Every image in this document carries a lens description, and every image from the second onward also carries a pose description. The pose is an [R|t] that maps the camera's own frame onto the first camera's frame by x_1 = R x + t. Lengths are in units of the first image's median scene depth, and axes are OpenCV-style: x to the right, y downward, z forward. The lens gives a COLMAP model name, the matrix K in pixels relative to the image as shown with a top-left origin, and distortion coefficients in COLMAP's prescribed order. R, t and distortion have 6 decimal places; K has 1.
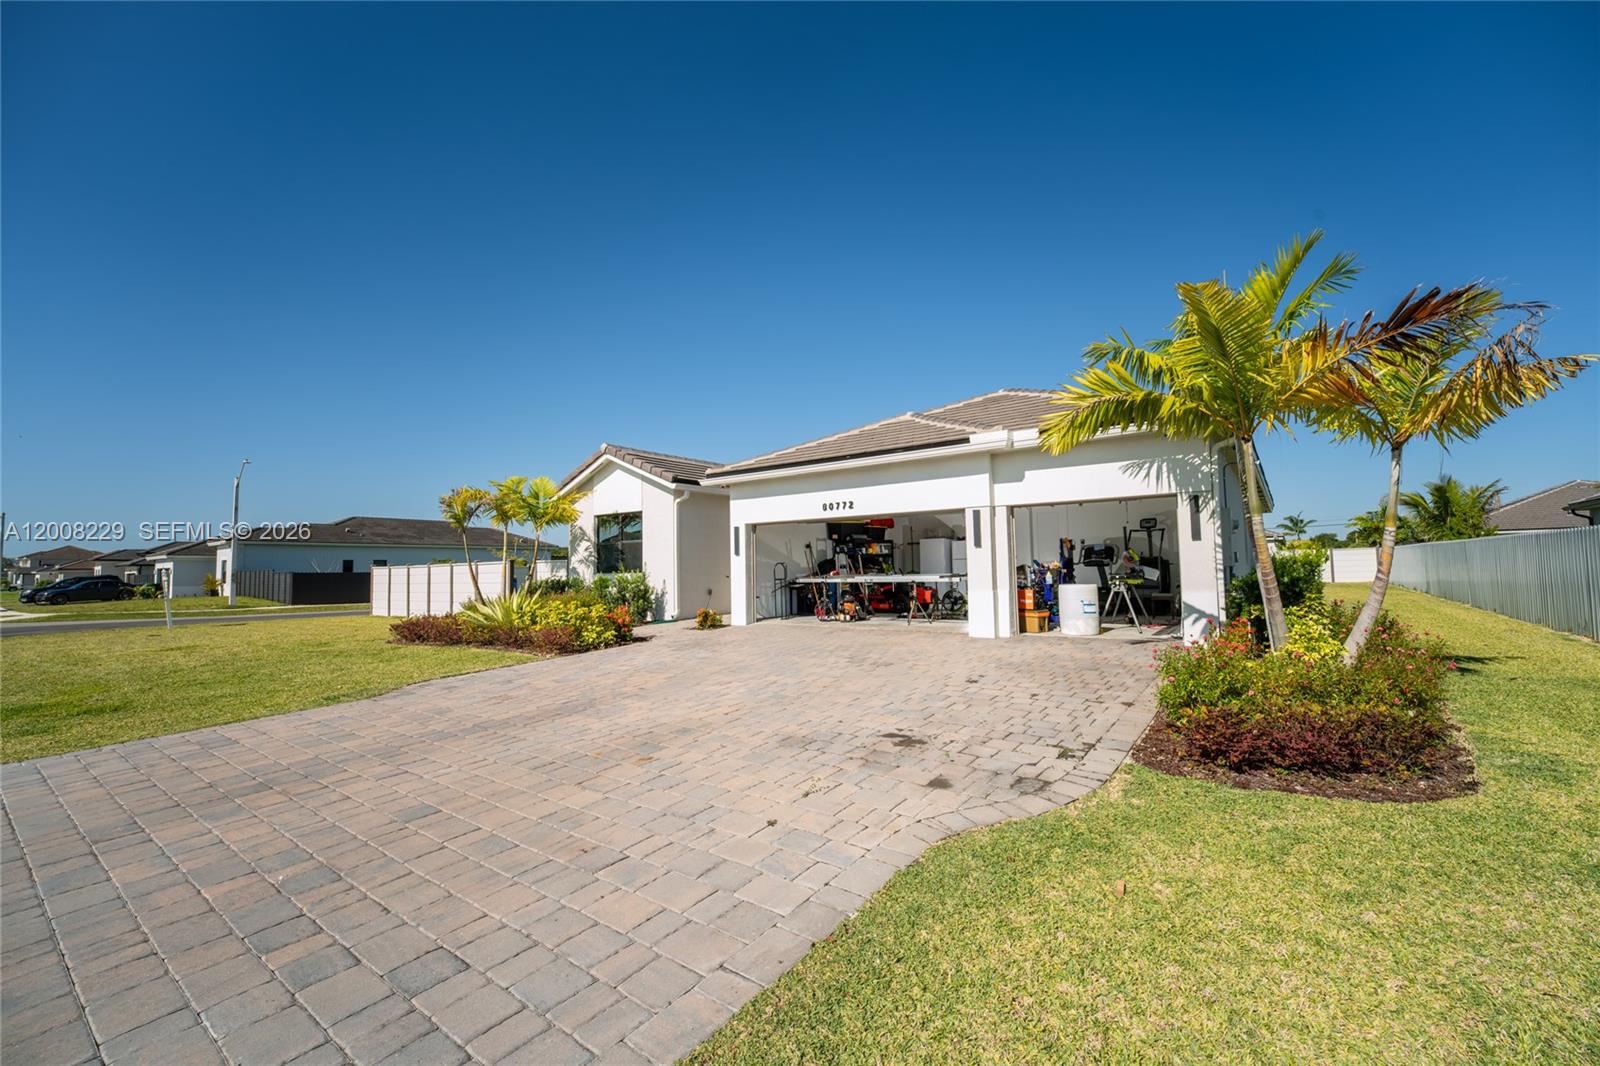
lens RADIAL K [[656.8, 0, 789.5], [0, 656.8, 530.4], [0, 0, 1]] dist [-0.006767, -0.004447]
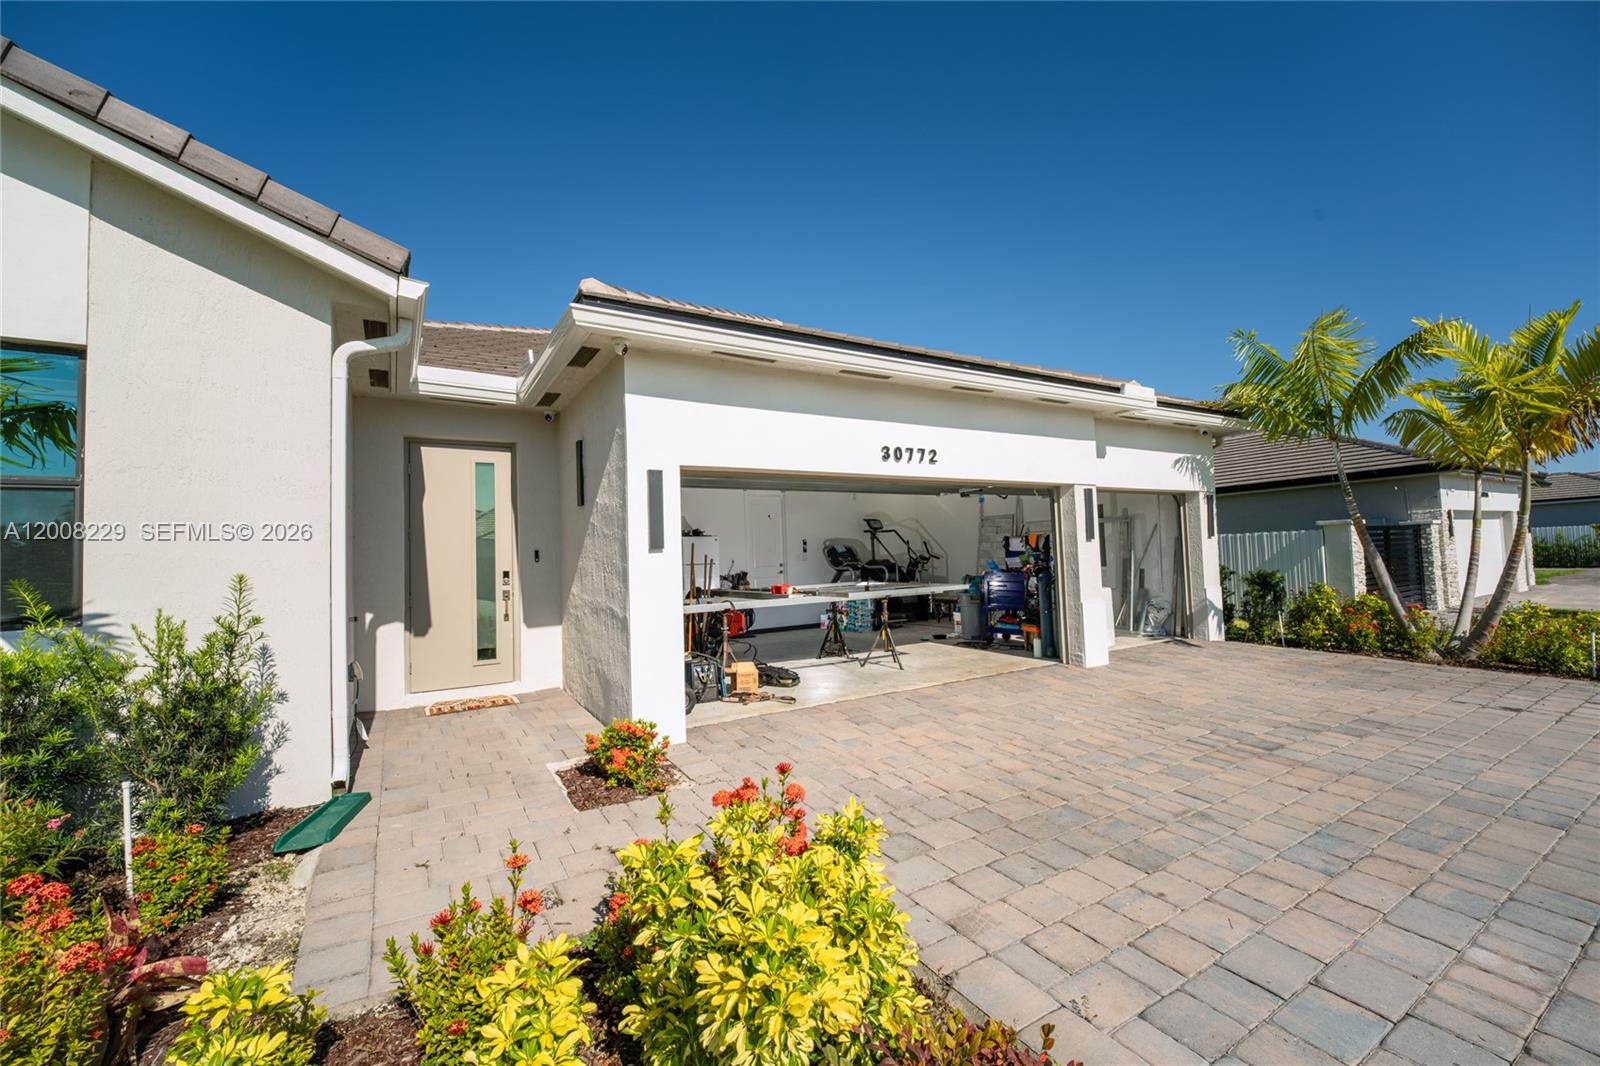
lens RADIAL K [[656.8, 0, 791.6], [0, 656.8, 533.7], [0, 0, 1]] dist [-0.006767, -0.004447]
pose [[0.364116, 0.042742, 0.930372, -0.436447], [-0.024860, 0.999037, -0.036167, 0.045519], [-0.931022, -0.009960, 0.364828, 0.905506]]
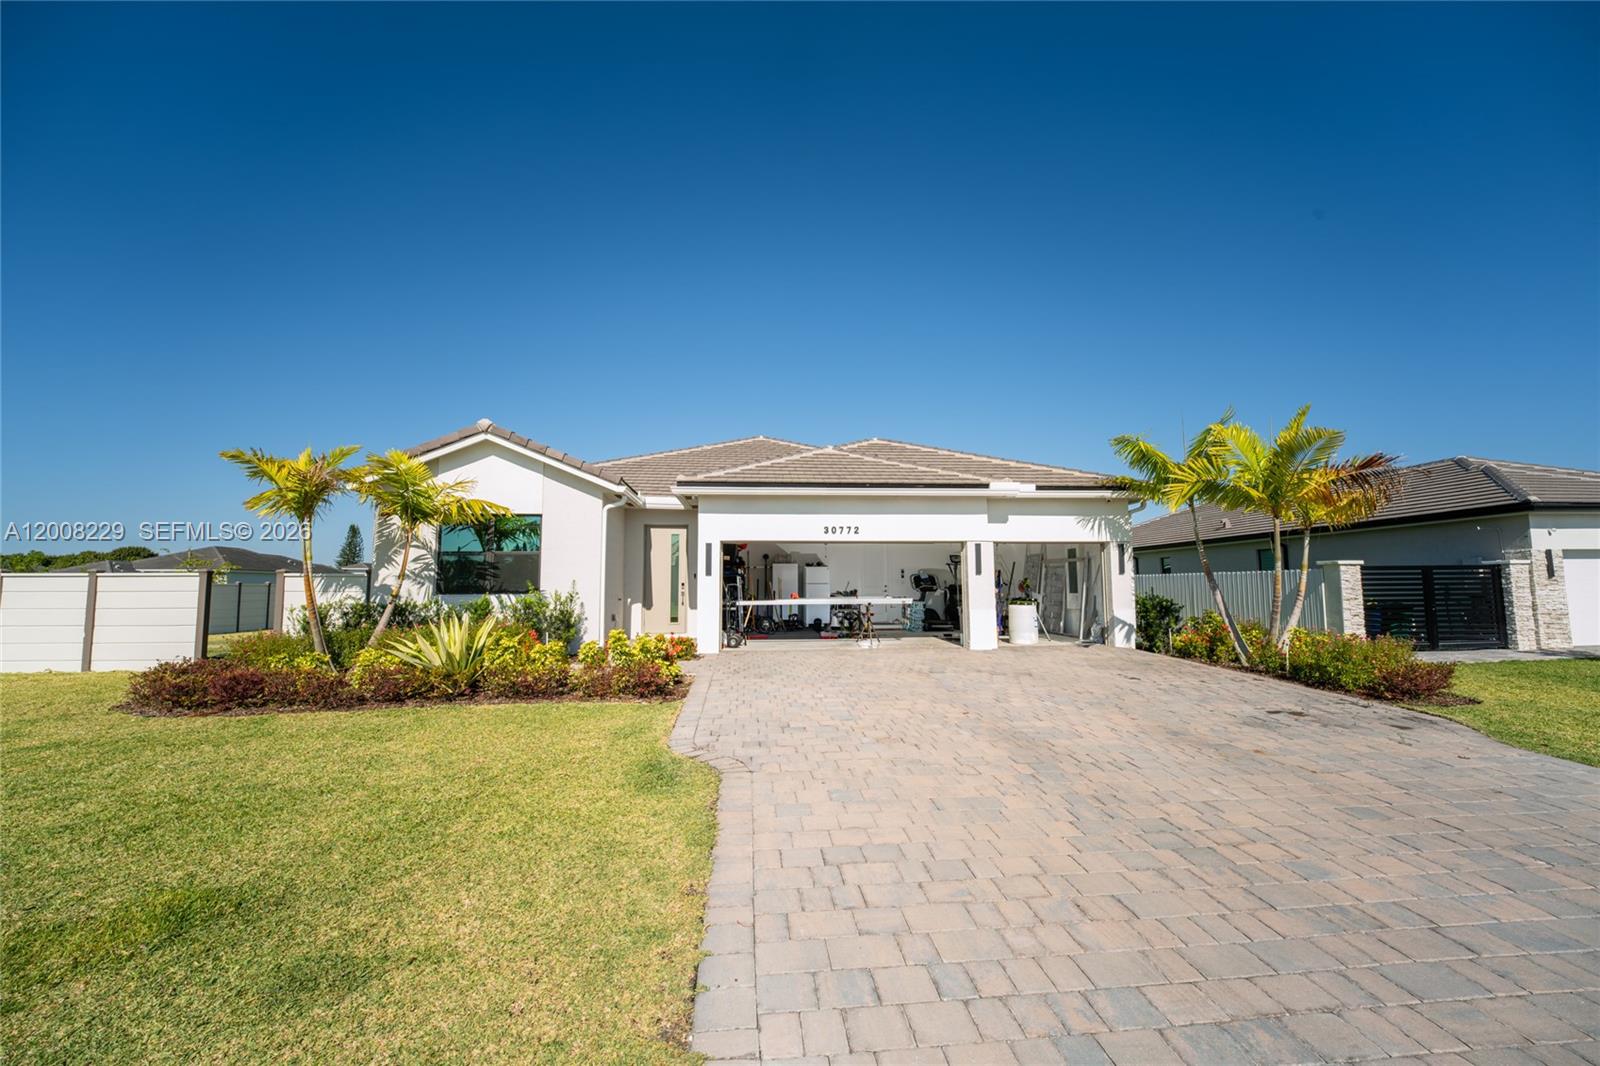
lens RADIAL K [[656.8, 0, 800.3], [0, 656.8, 531.8], [0, 0, 1]] dist [-0.006767, -0.004447]
pose [[0.741987, 0.073256, 0.666400, -0.666871], [-0.046836, 0.997248, -0.057477, 0.028050], [-0.668776, 0.011436, 0.743376, 0.278357]]
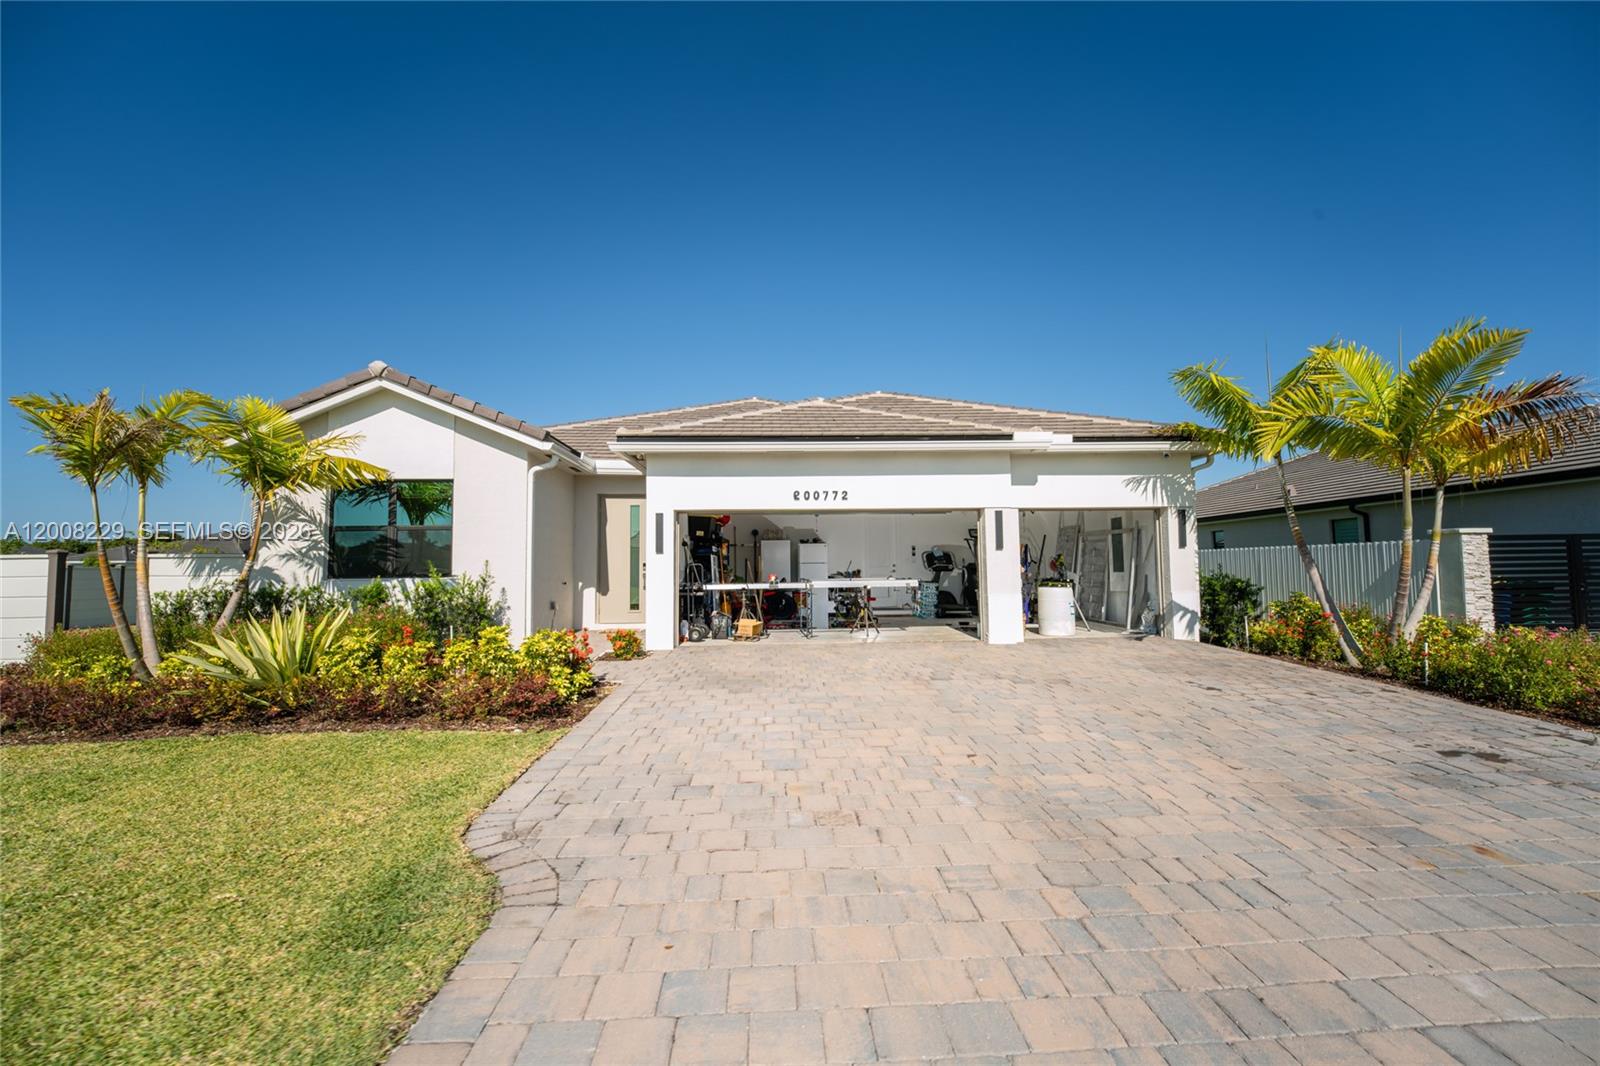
lens RADIAL K [[656.8, 0, 802.8], [0, 656.8, 530.2], [0, 0, 1]] dist [-0.006767, -0.004447]
pose [[0.767168, 0.048498, 0.639610, -0.476532], [-0.038813, 0.998820, -0.029181, 0.031925], [-0.640271, -0.002439, 0.768146, 0.388798]]
